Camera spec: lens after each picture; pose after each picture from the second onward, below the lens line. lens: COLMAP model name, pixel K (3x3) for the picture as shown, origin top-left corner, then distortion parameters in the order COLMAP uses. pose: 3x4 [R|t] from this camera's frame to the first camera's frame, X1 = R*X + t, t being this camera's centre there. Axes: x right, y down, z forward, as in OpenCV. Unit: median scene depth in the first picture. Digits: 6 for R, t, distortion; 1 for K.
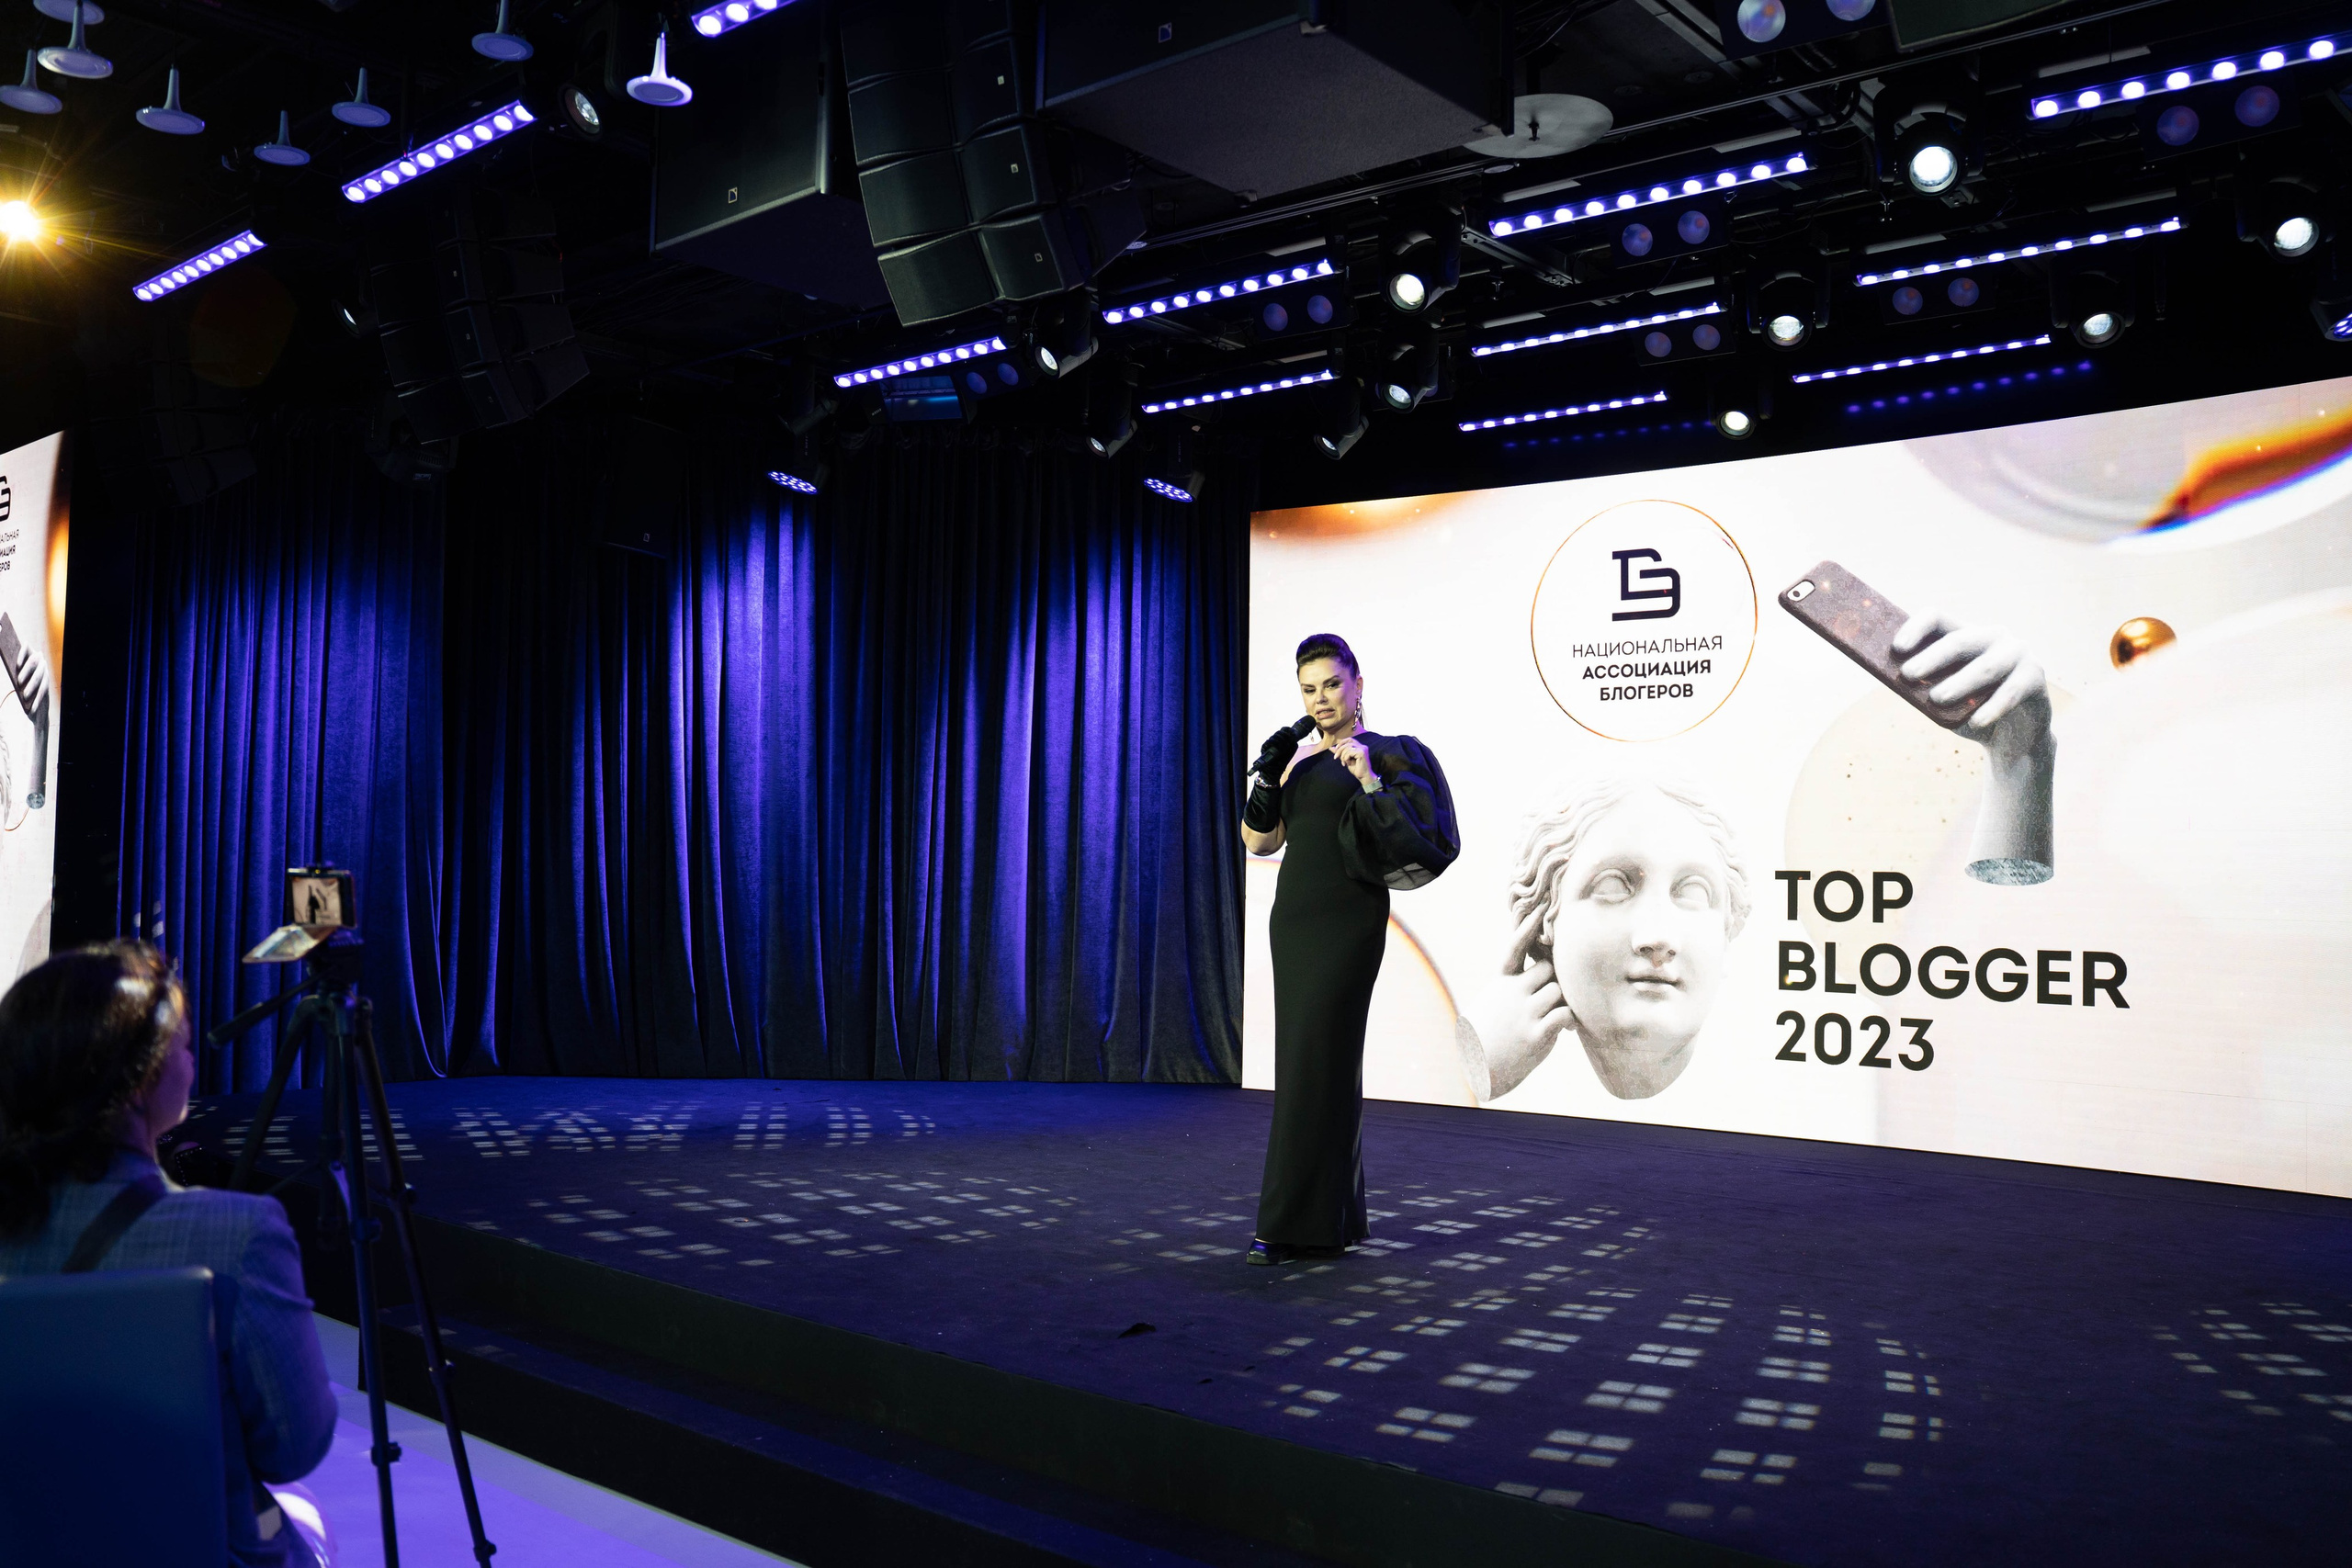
lens RADIAL K [[1976.3, 0, 1182.8], [0, 1976.3, 792.2], [0, 0, 1]] dist [-0.115939, 0.096837]
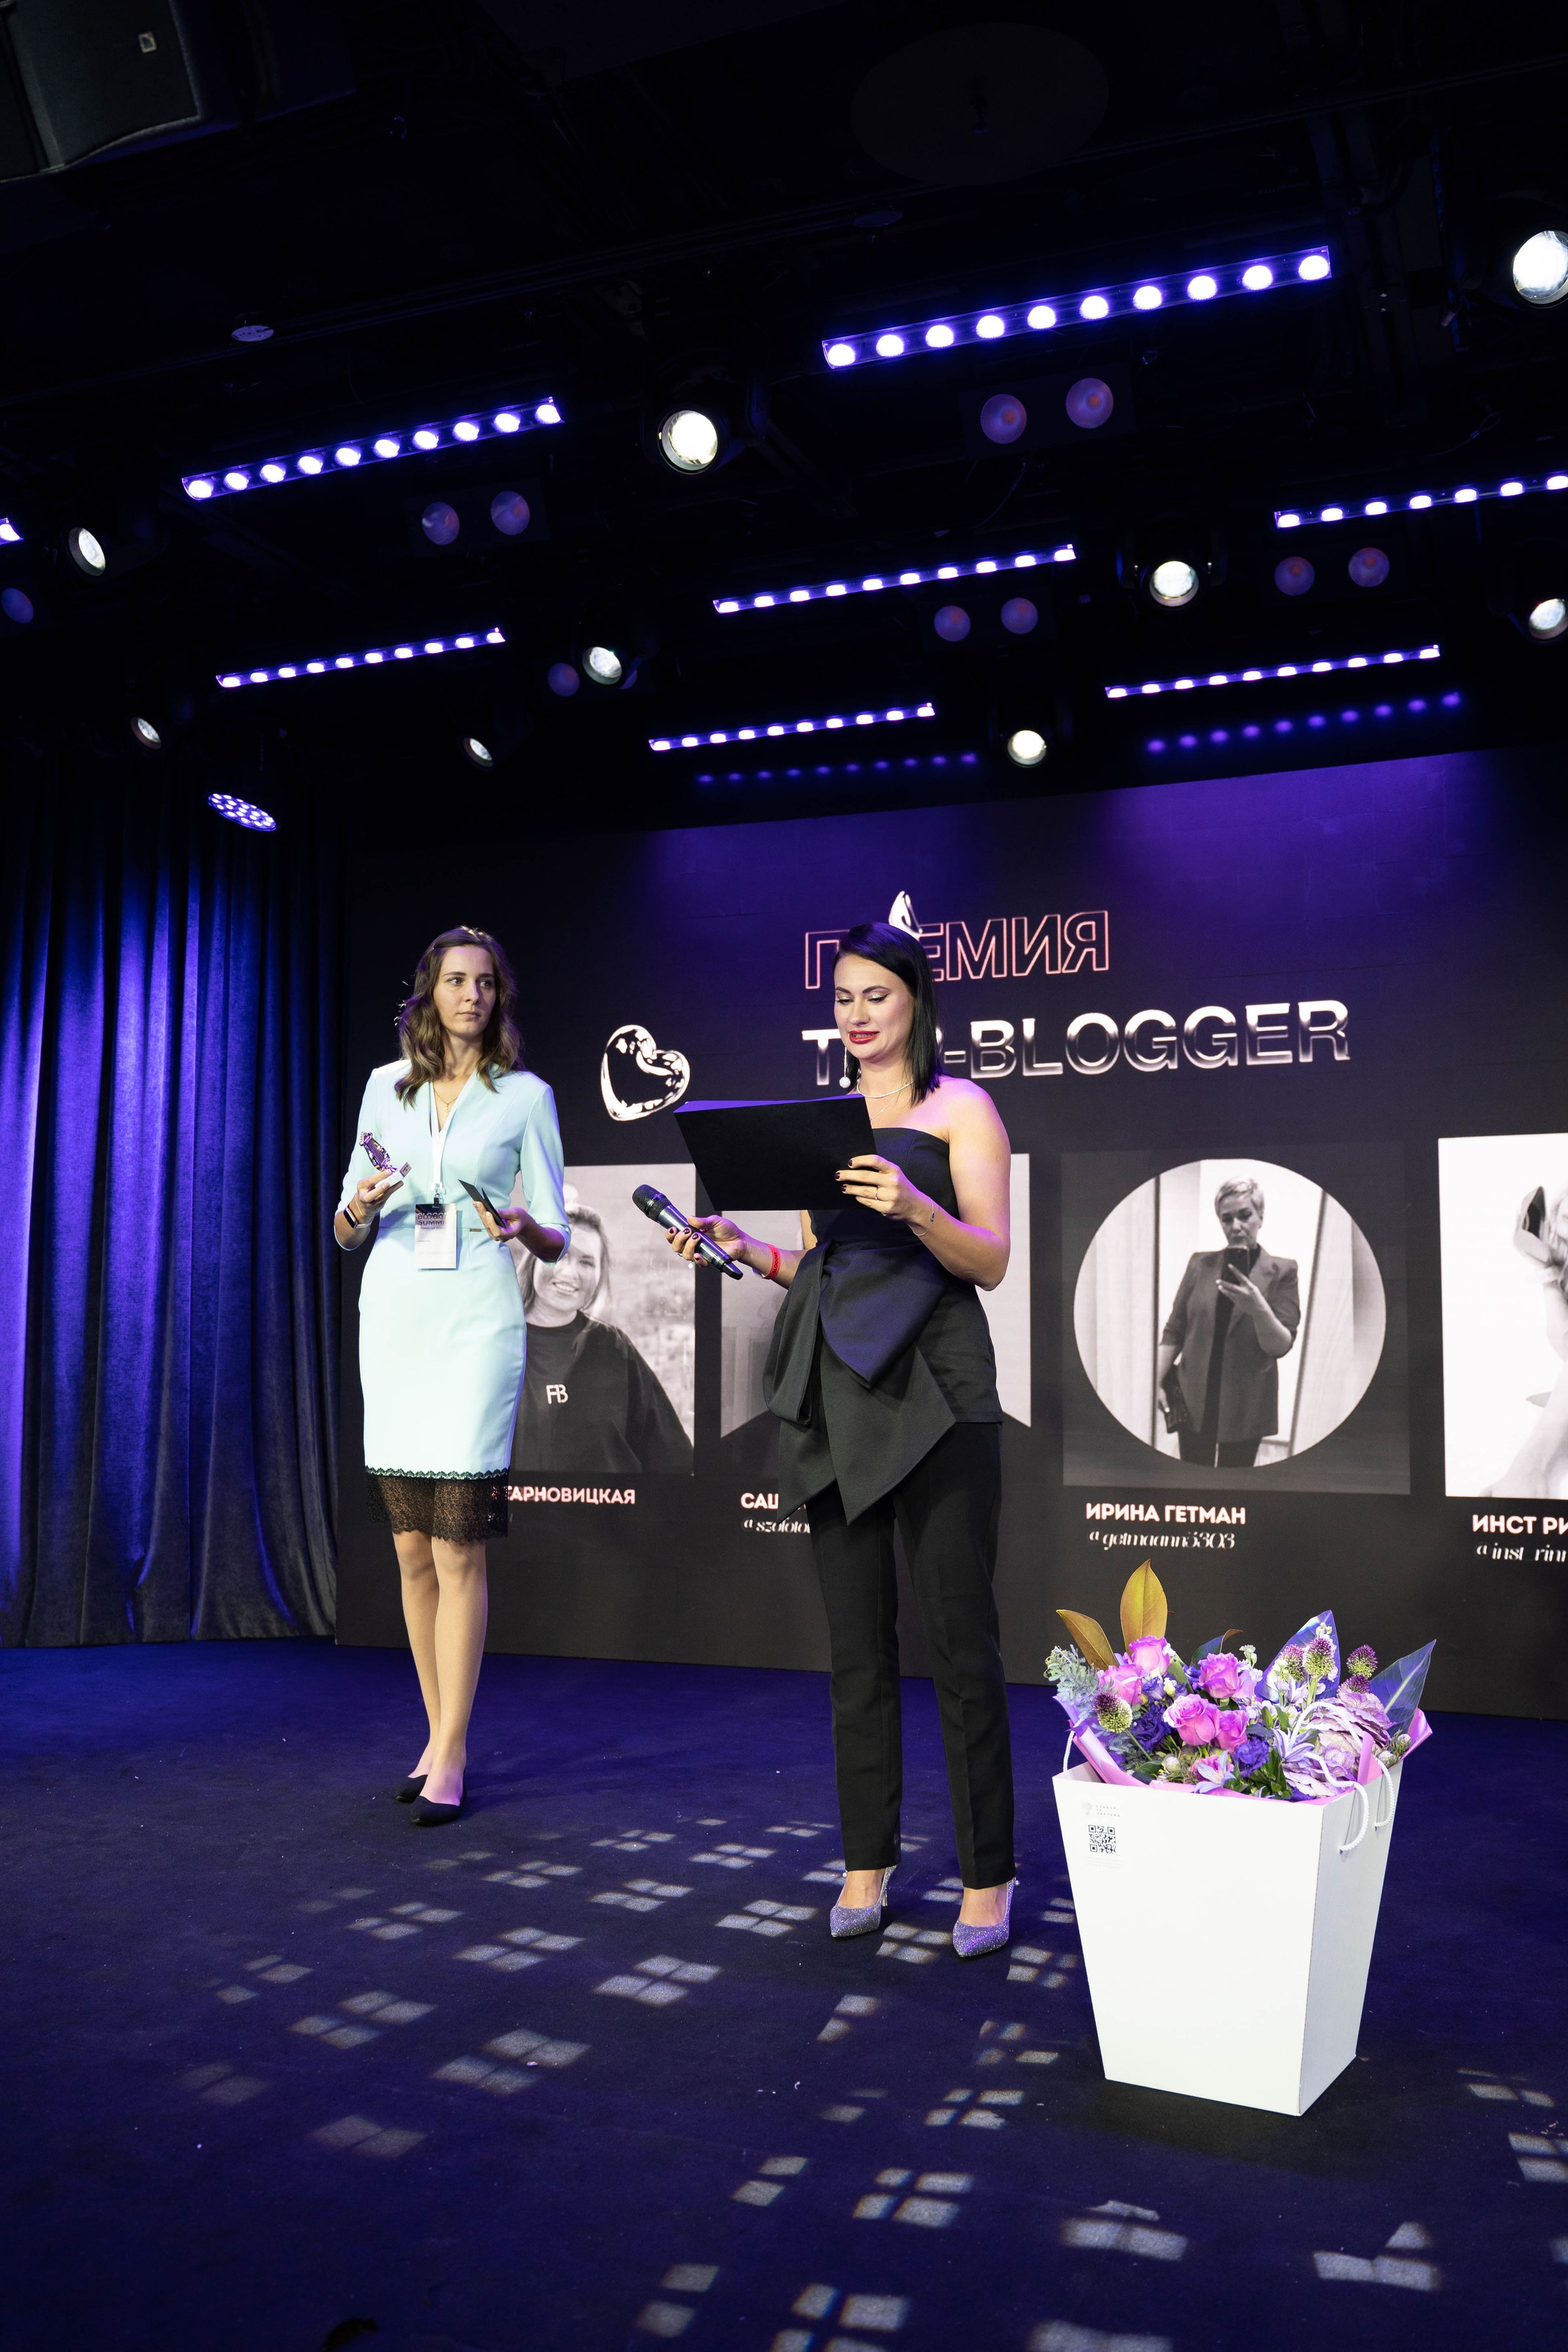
lens RADIAL K [[1976.5, 0, 786.4], [0, 1976.5, 1189.5], [0, 0, 1]] dist [-0.115939, 0.096837]
pose [[0.952807, 0.012735, 0.303310, -0.031729], [-0.000062, 0.999128, -0.041754, 0.013502], [-0.303578, 0.039765, 0.951977, 0.260213]]
